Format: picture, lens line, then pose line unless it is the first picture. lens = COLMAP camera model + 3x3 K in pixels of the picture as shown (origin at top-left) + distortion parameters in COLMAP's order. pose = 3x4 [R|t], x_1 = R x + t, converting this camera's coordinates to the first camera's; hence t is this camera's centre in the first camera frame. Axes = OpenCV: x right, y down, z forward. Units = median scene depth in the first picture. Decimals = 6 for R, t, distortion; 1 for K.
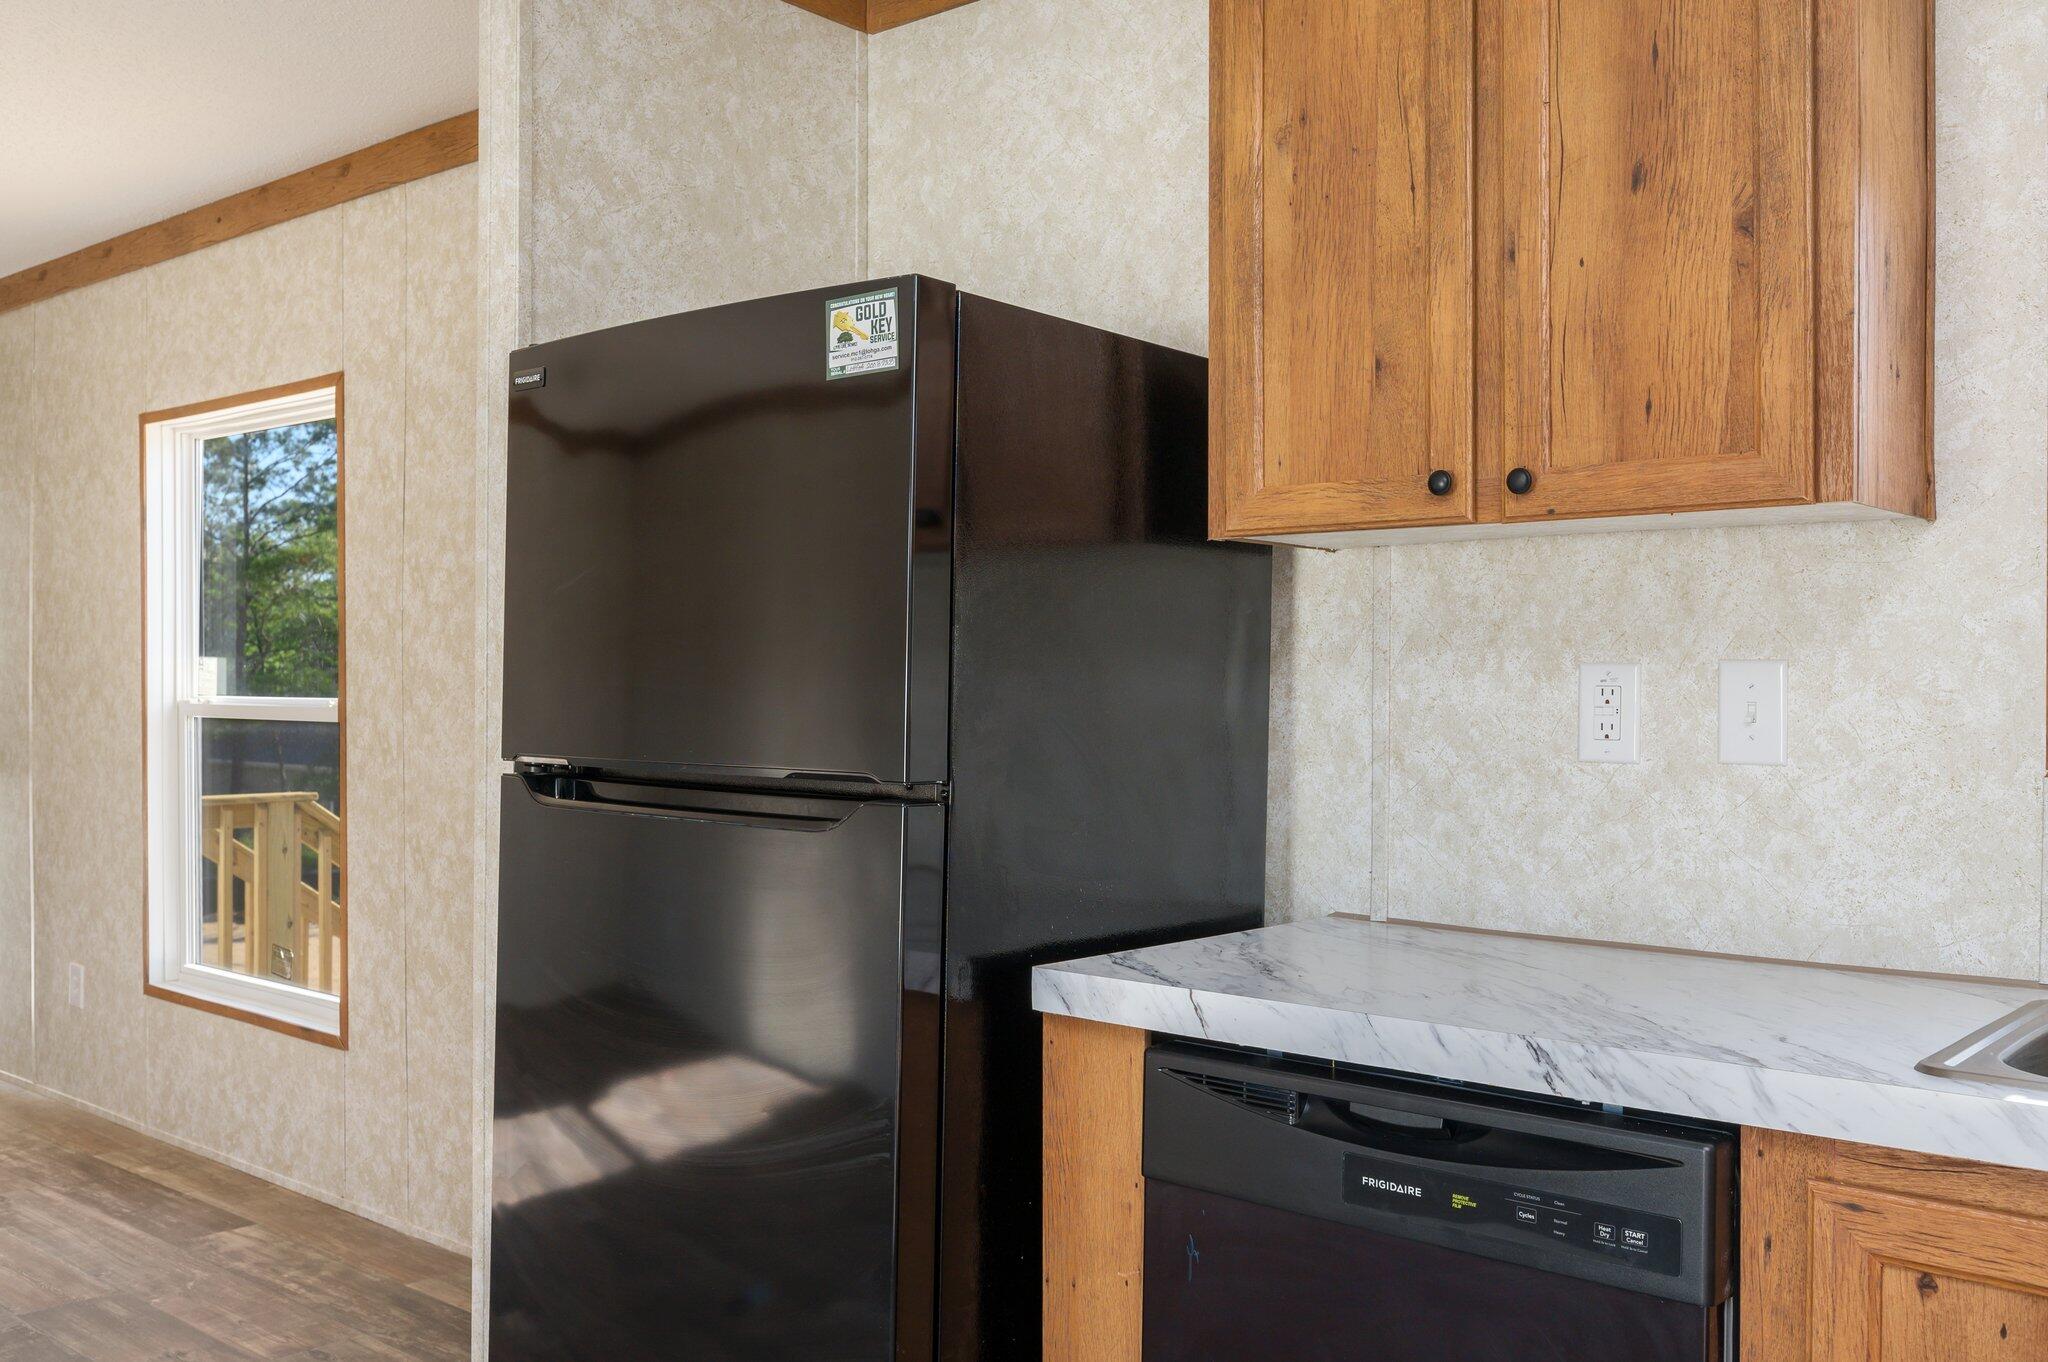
lens RADIAL K [[1797.6, 0, 1021.8], [0, 1797.6, 684.4], [0, 0, 1]] dist [-0.005840, 0.004871]
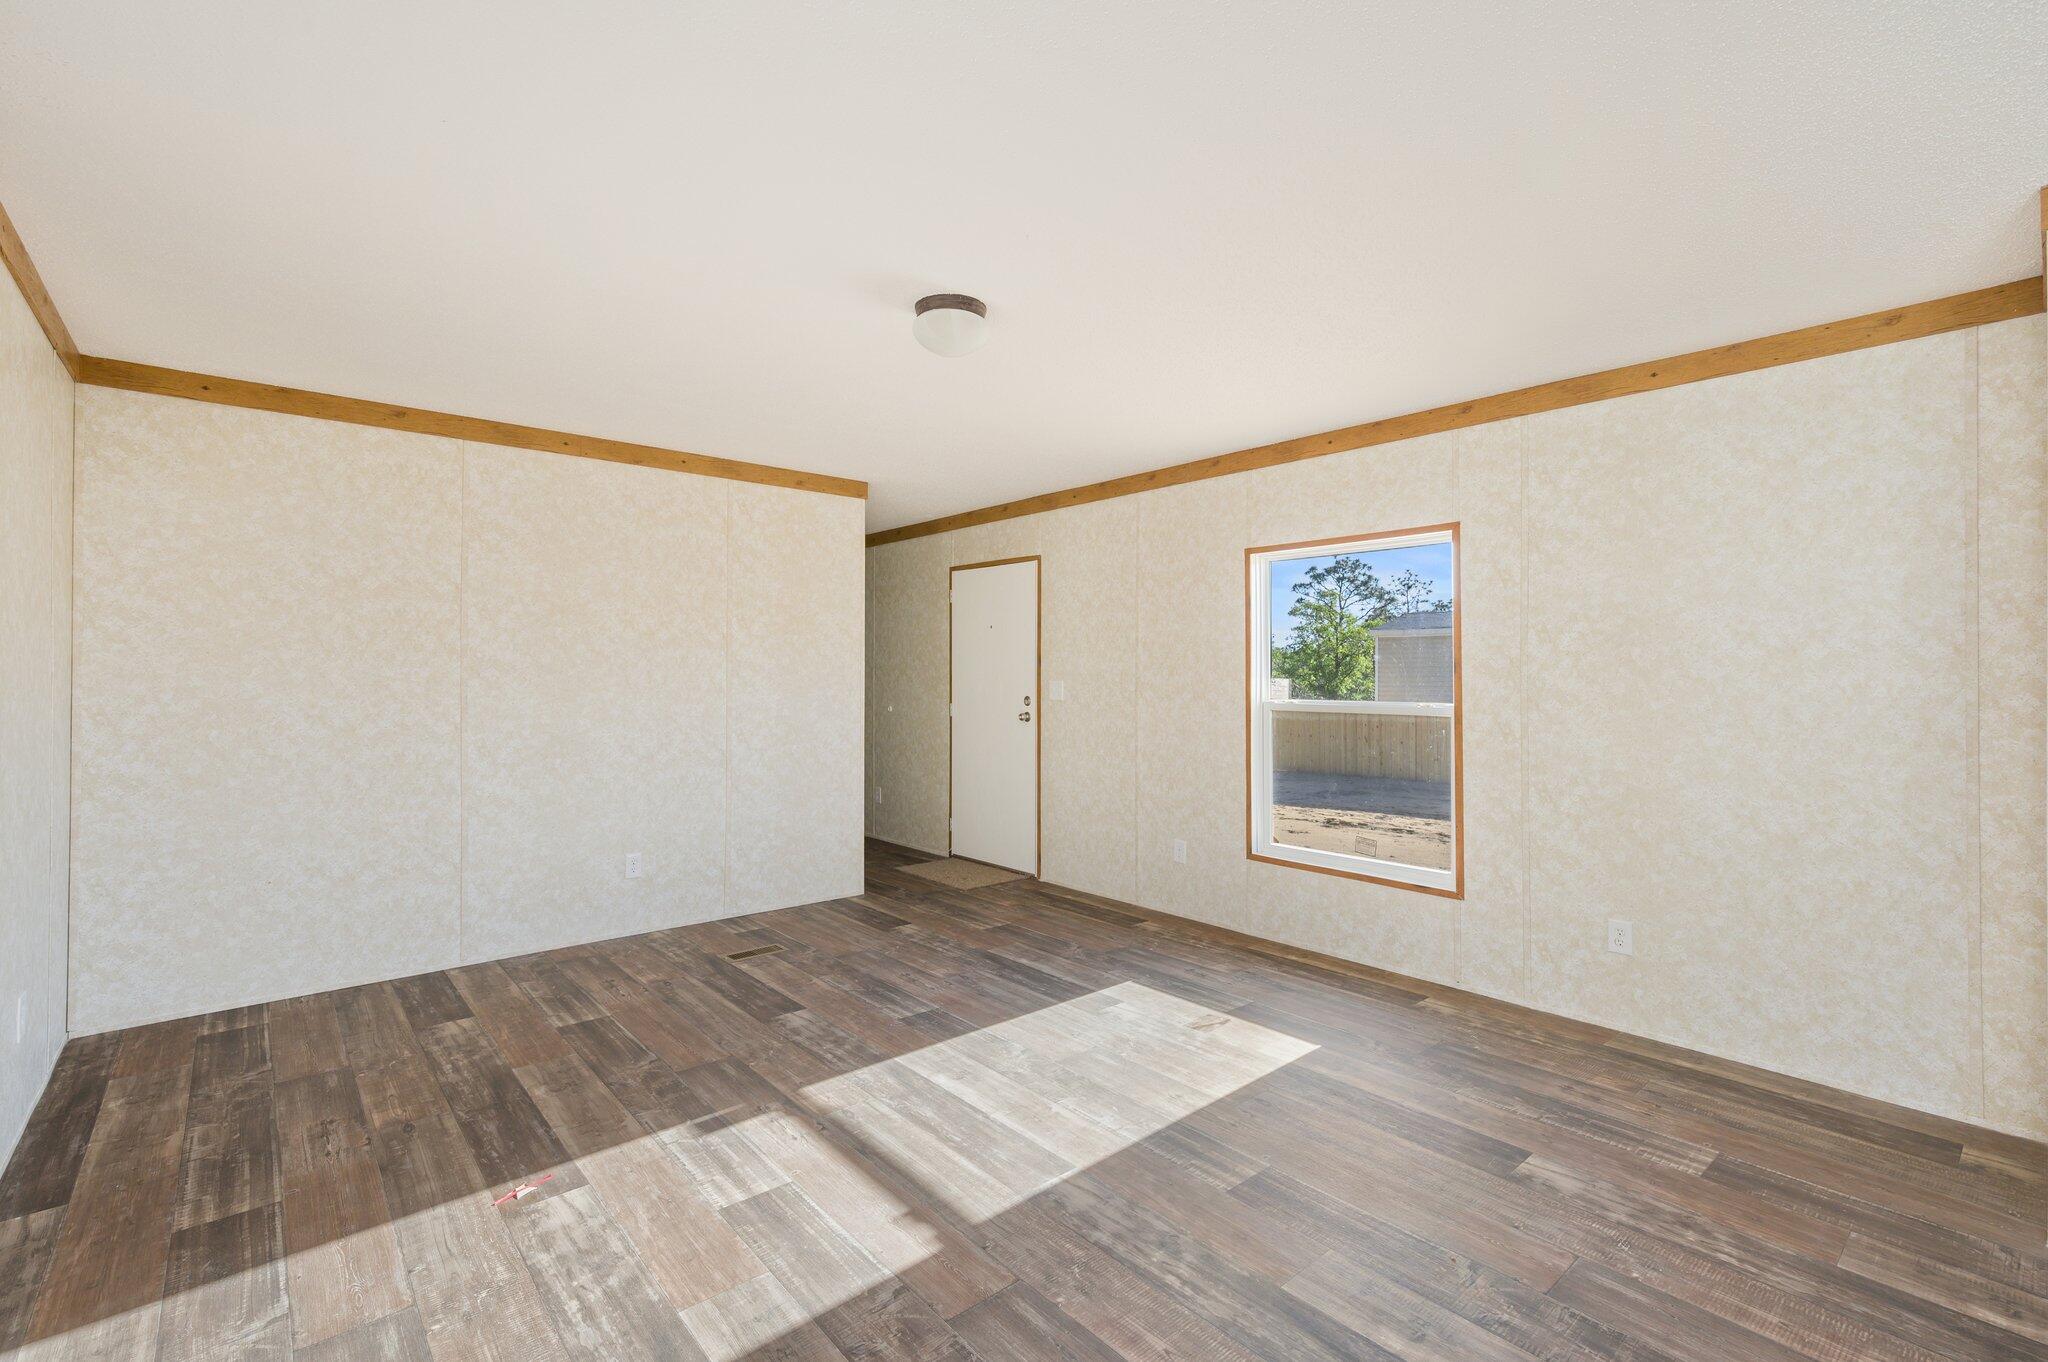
lens RADIAL K [[901.1, 0, 1023.8], [0, 901.1, 676.8], [0, 0, 1]] dist [0.001213, 0.000476]
pose [[0.988926, -0.004054, -0.148355, -0.819294], [0.003823, 0.999991, -0.001844, -0.023386], [0.148361, 0.001256, 0.988932, 0.054963]]
